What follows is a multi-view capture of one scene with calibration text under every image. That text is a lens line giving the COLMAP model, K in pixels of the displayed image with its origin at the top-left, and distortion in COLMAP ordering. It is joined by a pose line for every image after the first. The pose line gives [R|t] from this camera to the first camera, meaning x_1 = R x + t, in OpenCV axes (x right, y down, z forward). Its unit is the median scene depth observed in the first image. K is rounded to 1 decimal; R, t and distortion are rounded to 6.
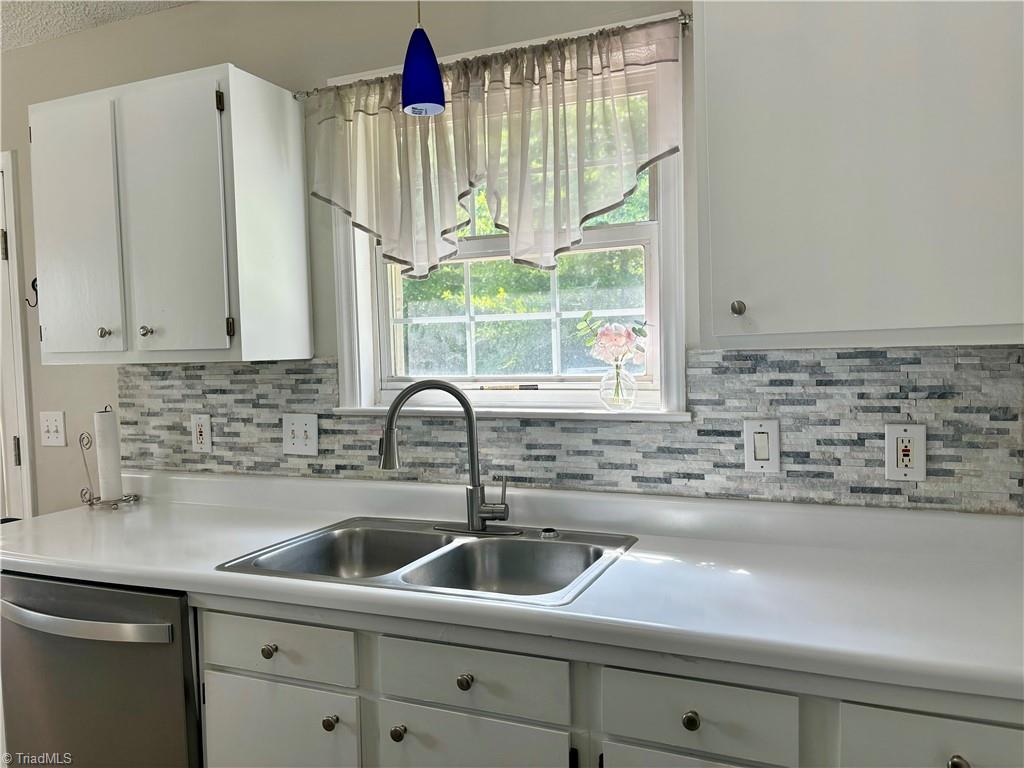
lens RADIAL K [[768.7, 0, 514.8], [0, 768.7, 389.0], [0, 0, 1]] dist [0.003085, -0.009992]
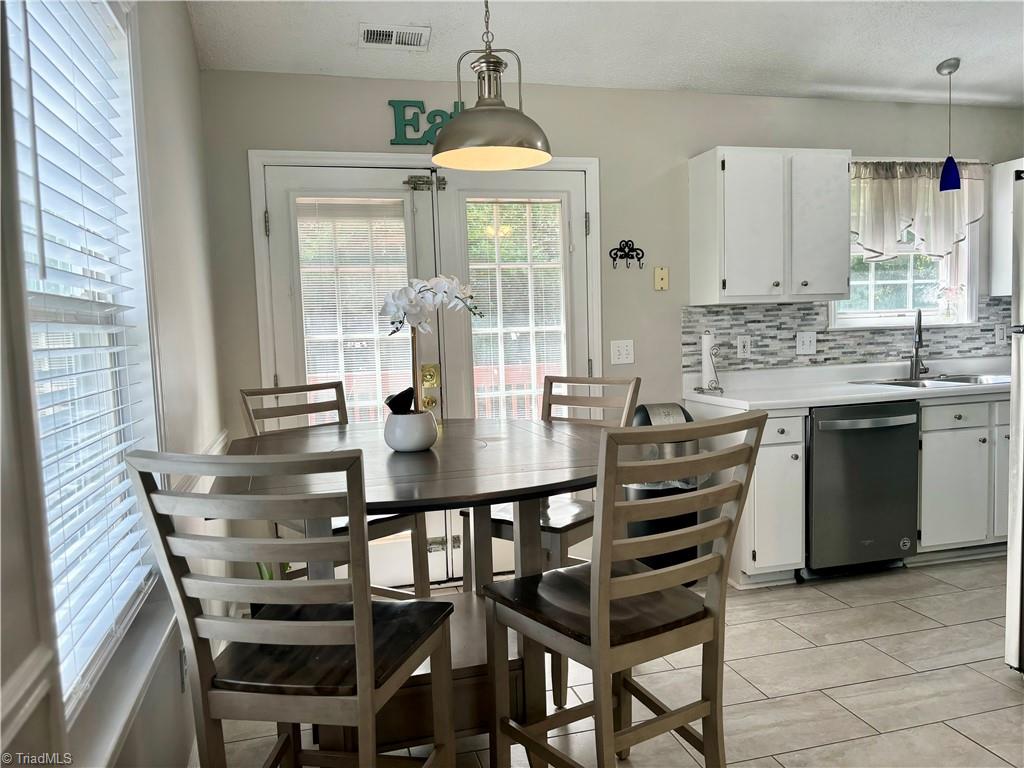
lens RADIAL K [[768.7, 0, 510.3], [0, 768.7, 381.3], [0, 0, 1]] dist [0.003085, -0.009992]
pose [[0.804452, -0.046139, 0.592223, -1.924198], [0.046895, 0.998800, 0.014114, 0.090035], [-0.592164, 0.016418, 0.805650, -0.064658]]
